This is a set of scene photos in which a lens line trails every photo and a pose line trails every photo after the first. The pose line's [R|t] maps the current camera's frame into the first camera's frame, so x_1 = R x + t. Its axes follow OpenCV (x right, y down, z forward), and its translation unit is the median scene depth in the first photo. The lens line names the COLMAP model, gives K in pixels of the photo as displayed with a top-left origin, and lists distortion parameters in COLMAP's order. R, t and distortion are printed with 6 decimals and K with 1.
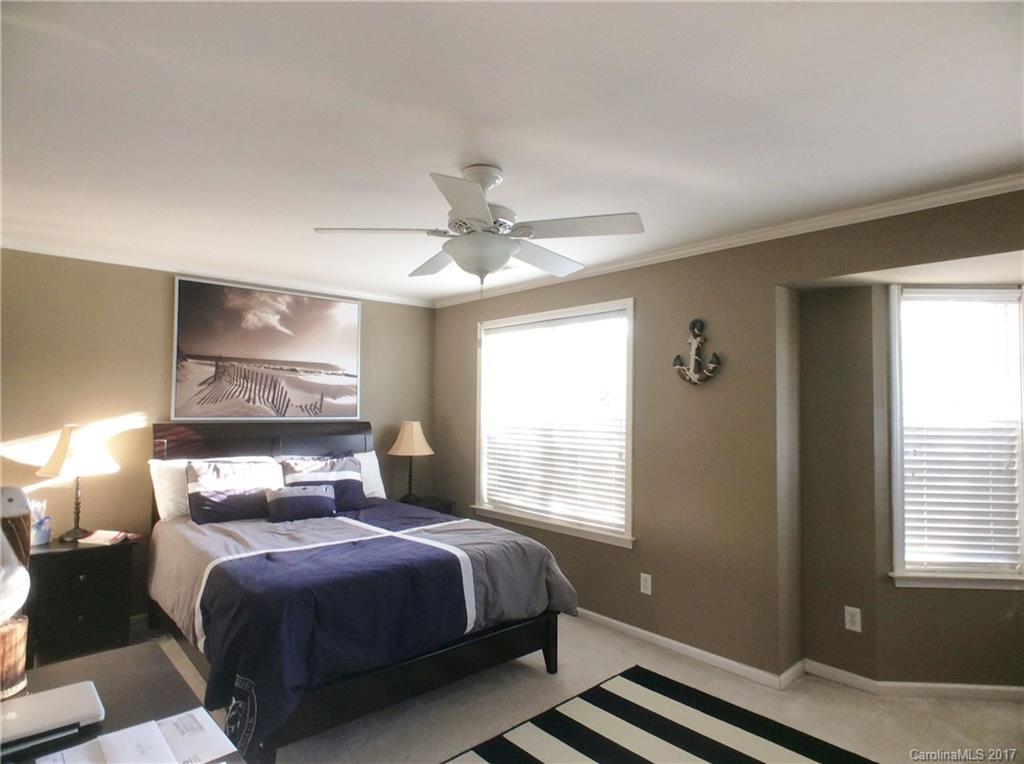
lens RADIAL K [[588.8, 0, 516.6], [0, 588.8, 386.4], [0, 0, 1]] dist [-0.002795, 0.002062]
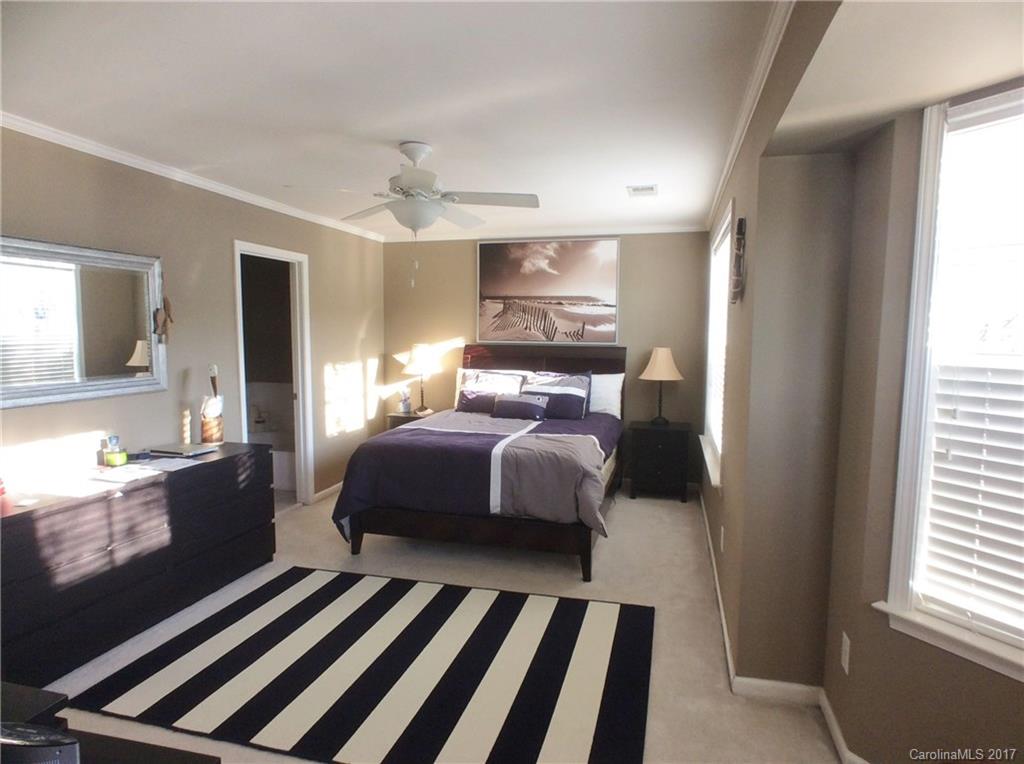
lens RADIAL K [[588.8, 0, 506.9], [0, 588.8, 381.1], [0, 0, 1]] dist [-0.002795, 0.002062]
pose [[0.540588, 0.066533, -0.838653, 0.695692], [0.026240, 0.995049, 0.095854, 0.014839], [0.840878, -0.073824, 0.536166, 0.272606]]
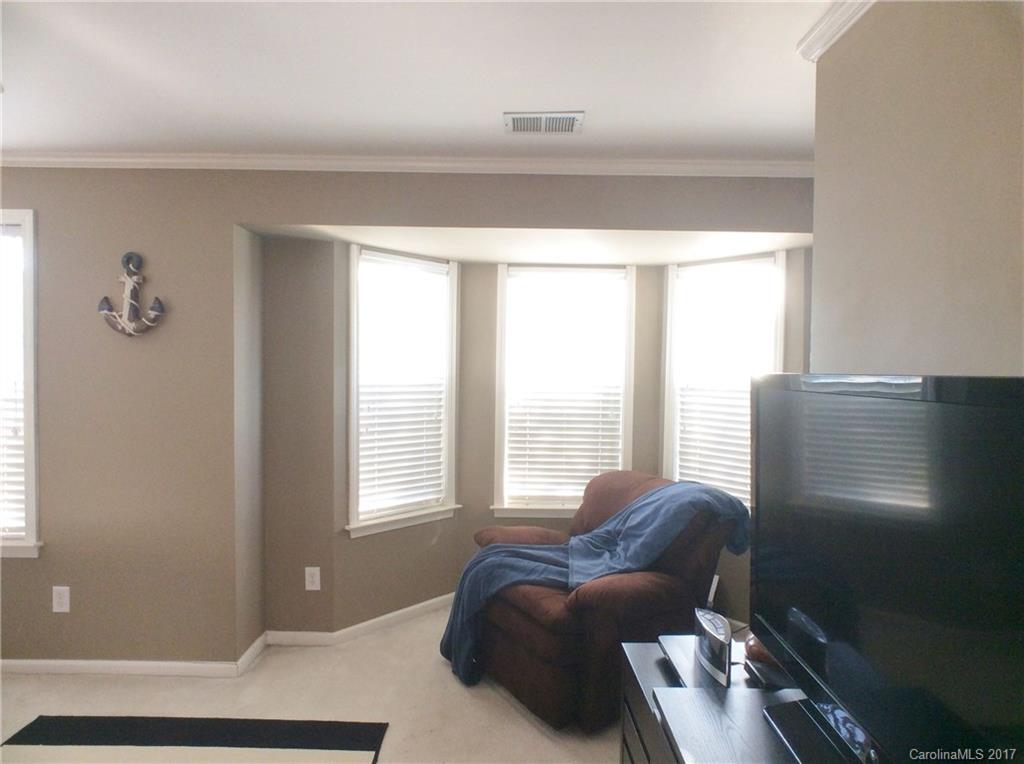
lens RADIAL K [[588.8, 0, 515.2], [0, 588.8, 384.4], [0, 0, 1]] dist [-0.002795, 0.002062]
pose [[0.665366, -0.022960, 0.746164, 0.051611], [-0.030548, 0.997852, 0.057944, 0.000020], [-0.745892, -0.061348, 0.663236, 0.083849]]
